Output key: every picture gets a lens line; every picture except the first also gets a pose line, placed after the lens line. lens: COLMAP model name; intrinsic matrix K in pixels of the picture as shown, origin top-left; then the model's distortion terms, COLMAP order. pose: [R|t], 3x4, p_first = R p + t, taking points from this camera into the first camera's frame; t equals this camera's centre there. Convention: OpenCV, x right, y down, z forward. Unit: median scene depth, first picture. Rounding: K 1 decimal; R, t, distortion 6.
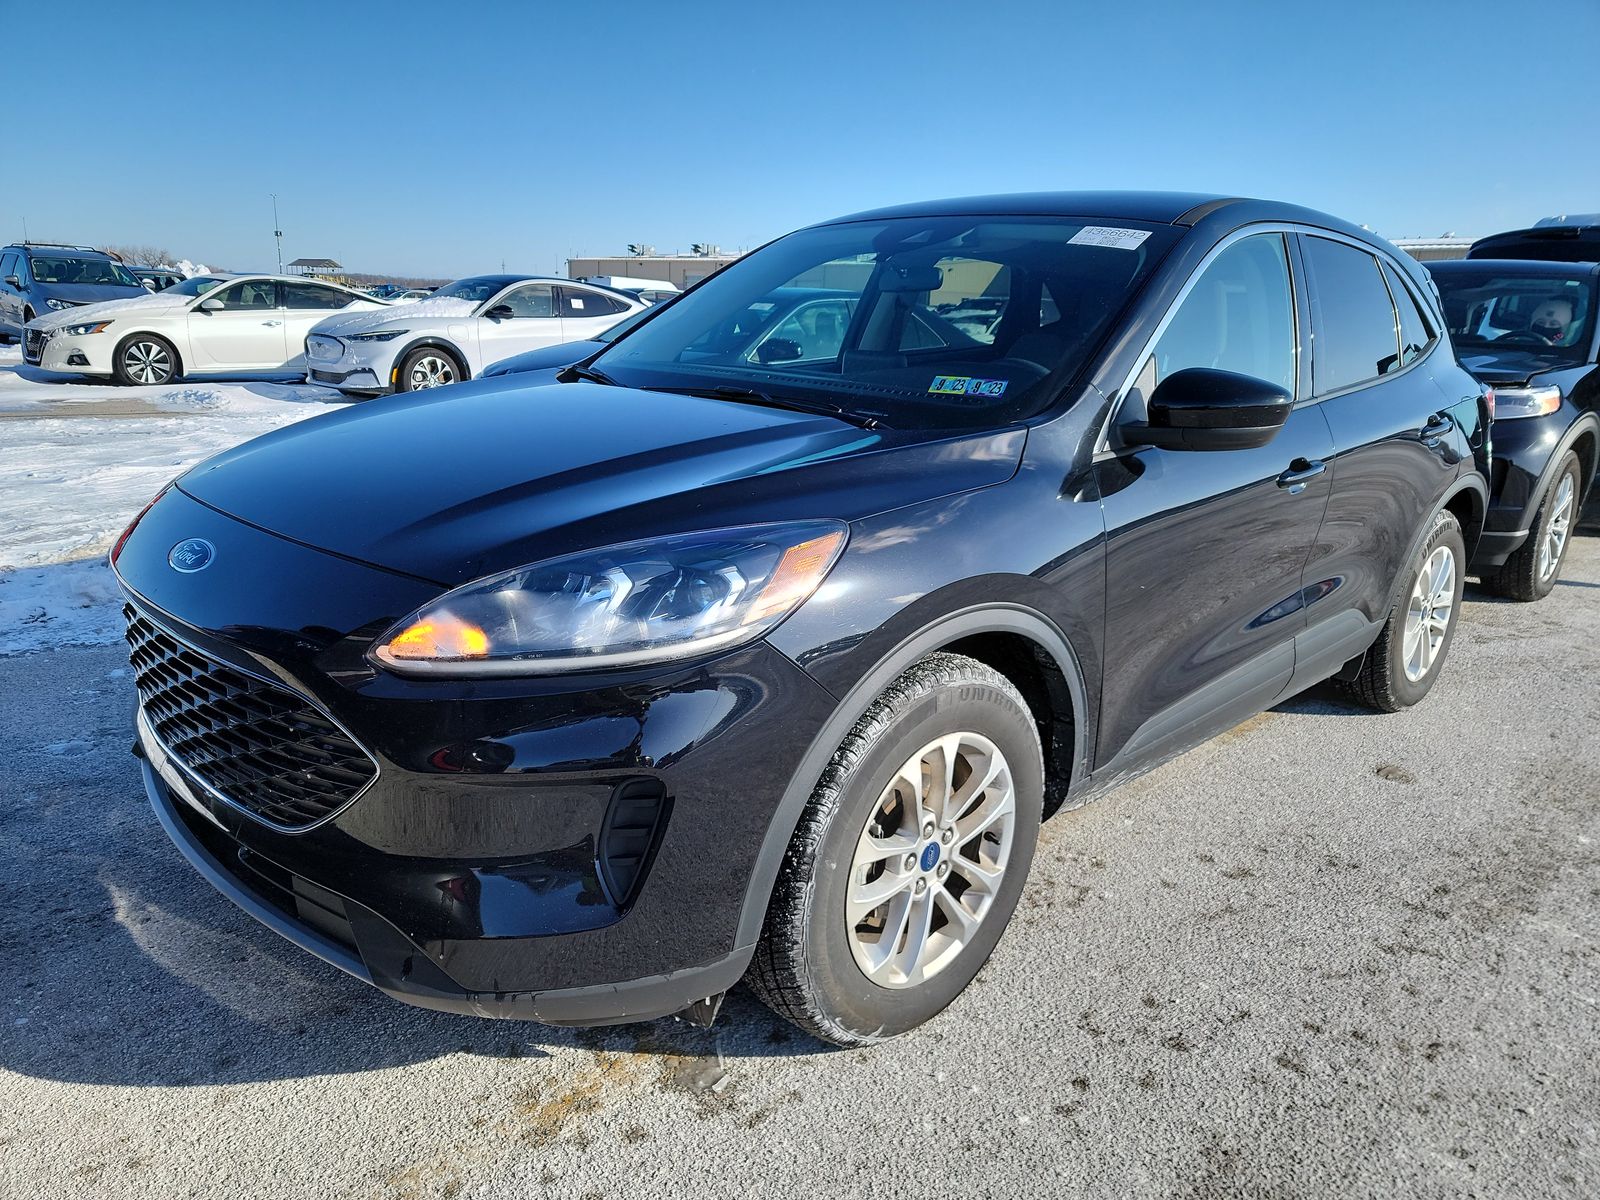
lens RADIAL K [[1109.1, 0, 795.2], [0, 1109.1, 597.4], [0, 0, 1]] dist [0.055240, -0.041307]
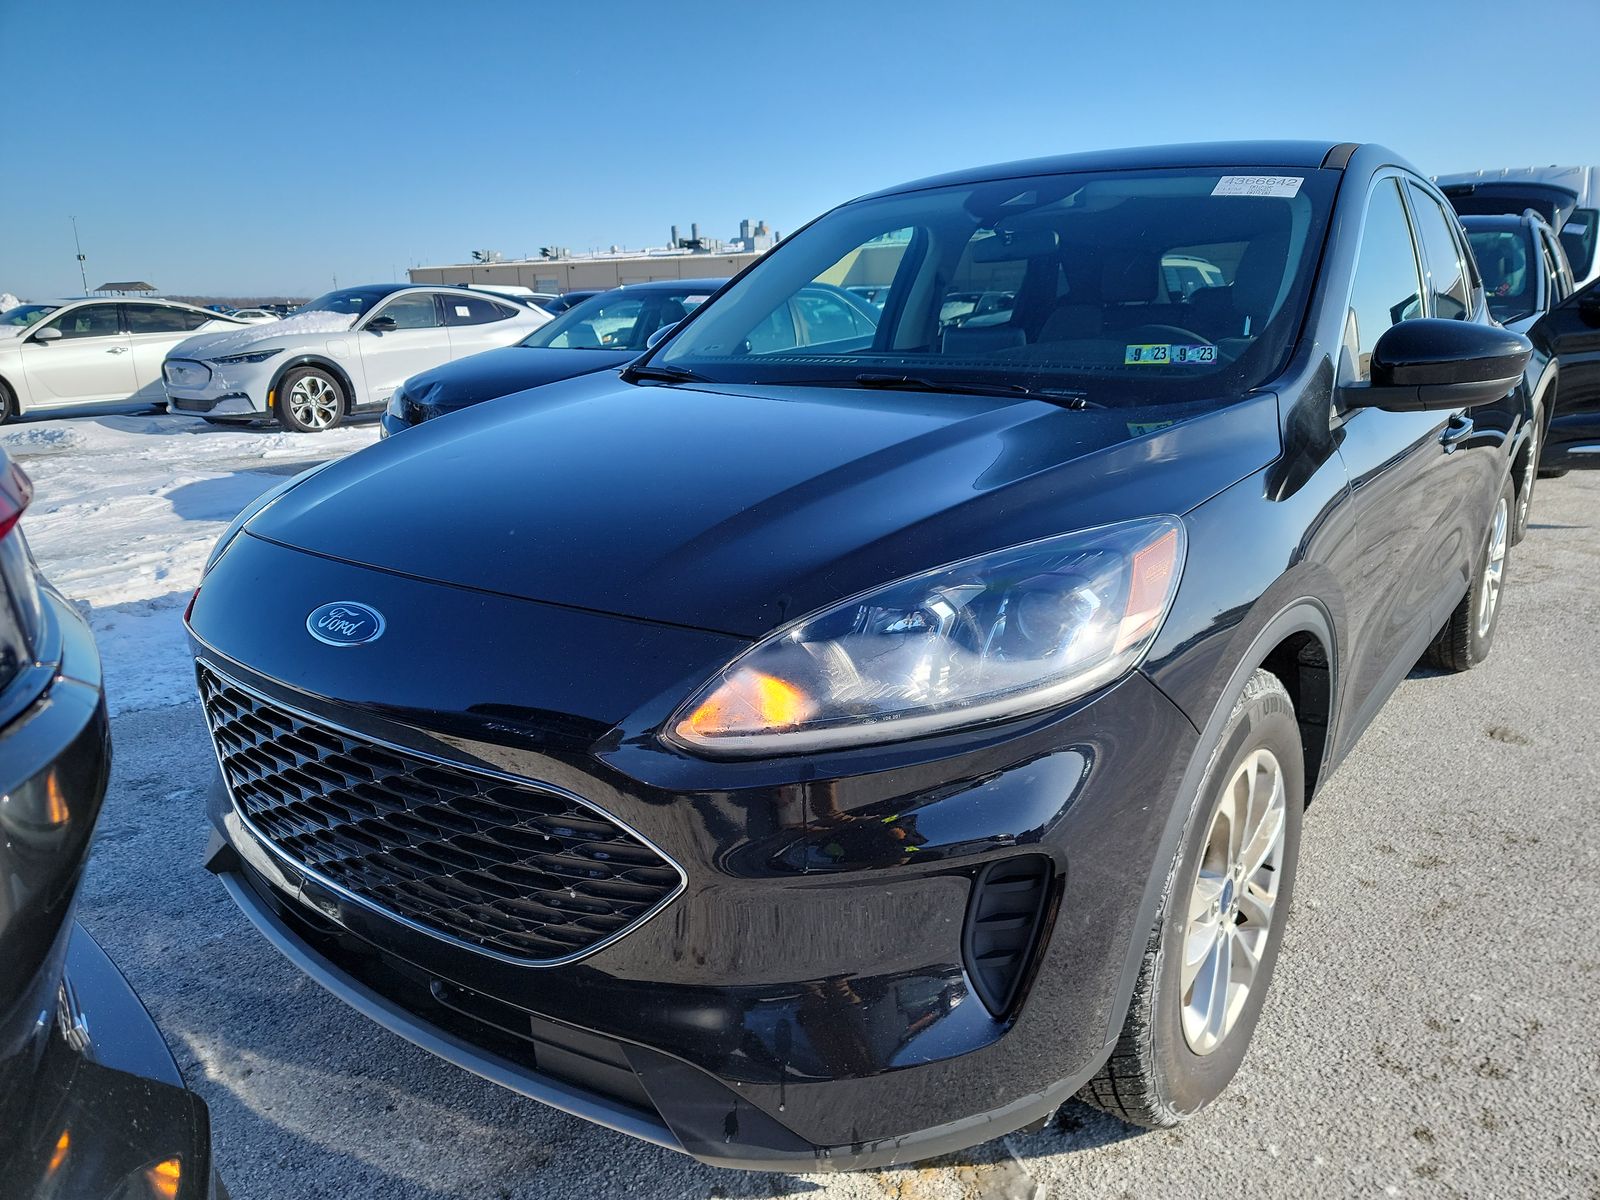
lens RADIAL K [[1109.1, 0, 796.5], [0, 1109.1, 602.6], [0, 0, 1]] dist [0.055240, -0.041307]
pose [[0.989923, -0.083239, 0.114561, -0.256483], [0.082467, 0.996528, 0.011463, -0.028537], [-0.115118, -0.001900, 0.993350, 0.153353]]
